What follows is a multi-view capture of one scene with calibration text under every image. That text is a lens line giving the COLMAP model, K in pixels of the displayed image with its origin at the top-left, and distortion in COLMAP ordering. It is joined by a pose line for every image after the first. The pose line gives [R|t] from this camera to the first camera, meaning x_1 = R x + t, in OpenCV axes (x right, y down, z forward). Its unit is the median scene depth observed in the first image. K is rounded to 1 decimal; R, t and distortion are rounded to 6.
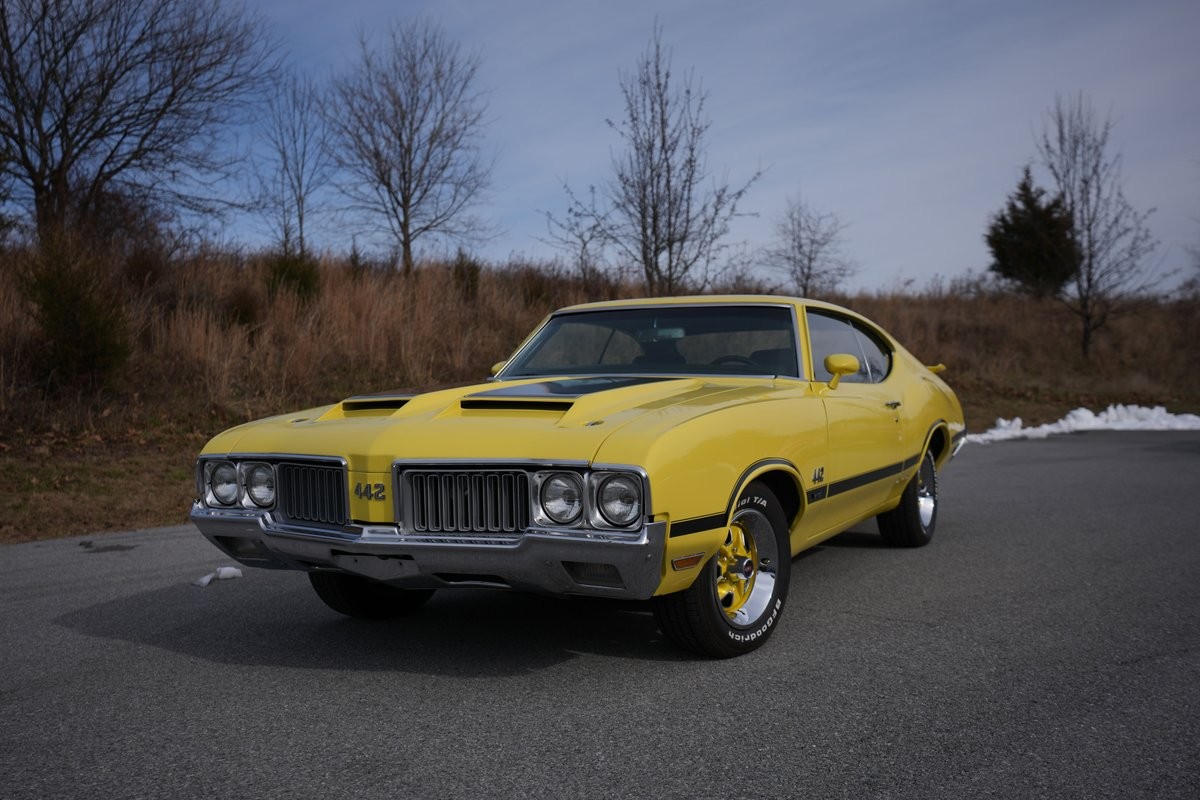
lens RADIAL K [[1113.6, 0, 599.9], [0, 1113.6, 390.5], [0, 0, 1]] dist [0.054506, 0.026248]
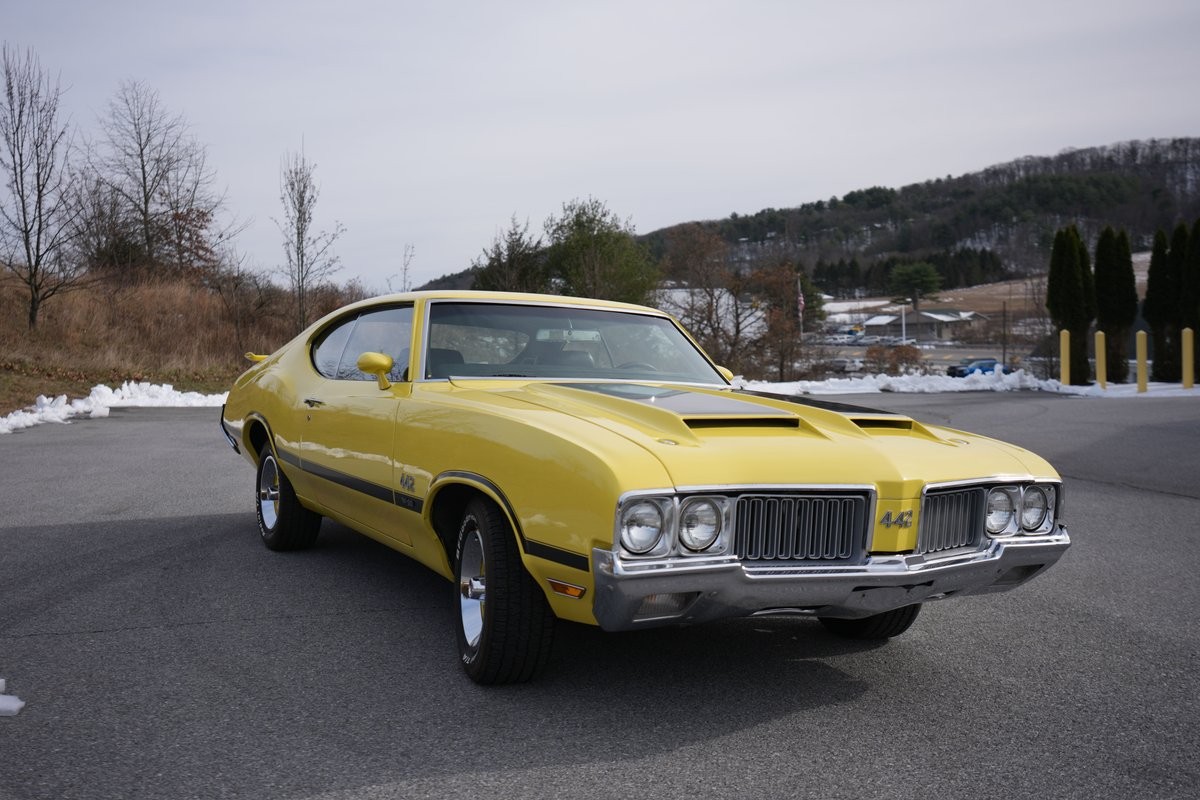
lens RADIAL K [[1113.6, 0, 599.9], [0, 1113.6, 390.5], [0, 0, 1]] dist [0.054506, 0.026248]
pose [[0.529843, 0.011524, 0.848017, -0.170342], [-0.035217, 0.999344, 0.008423, -0.002623], [-0.847364, -0.034327, 0.529902, 0.106586]]
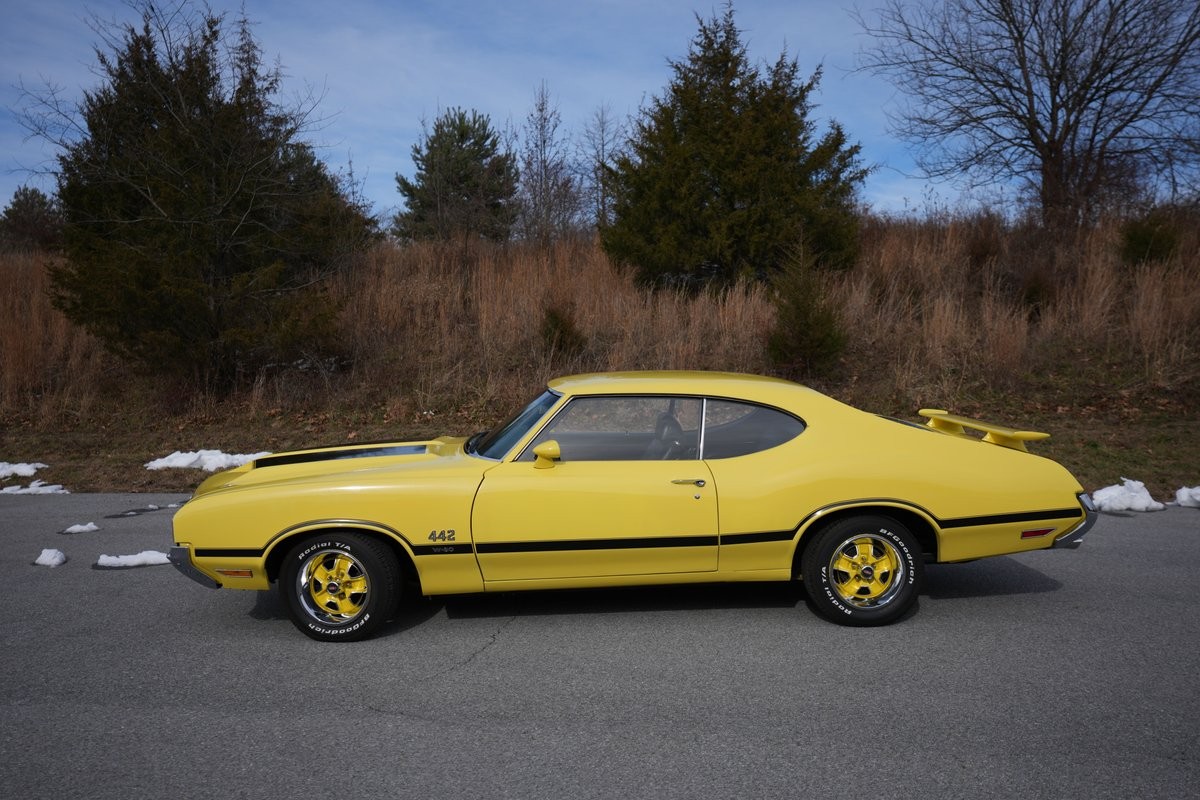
lens RADIAL K [[1113.6, 0, 599.9], [0, 1113.6, 390.5], [0, 0, 1]] dist [0.054506, 0.026248]
pose [[0.506857, 0.050729, -0.860536, 0.272588], [0.008287, 0.997934, 0.063709, -0.034627], [0.861990, -0.039422, 0.505390, 0.091545]]
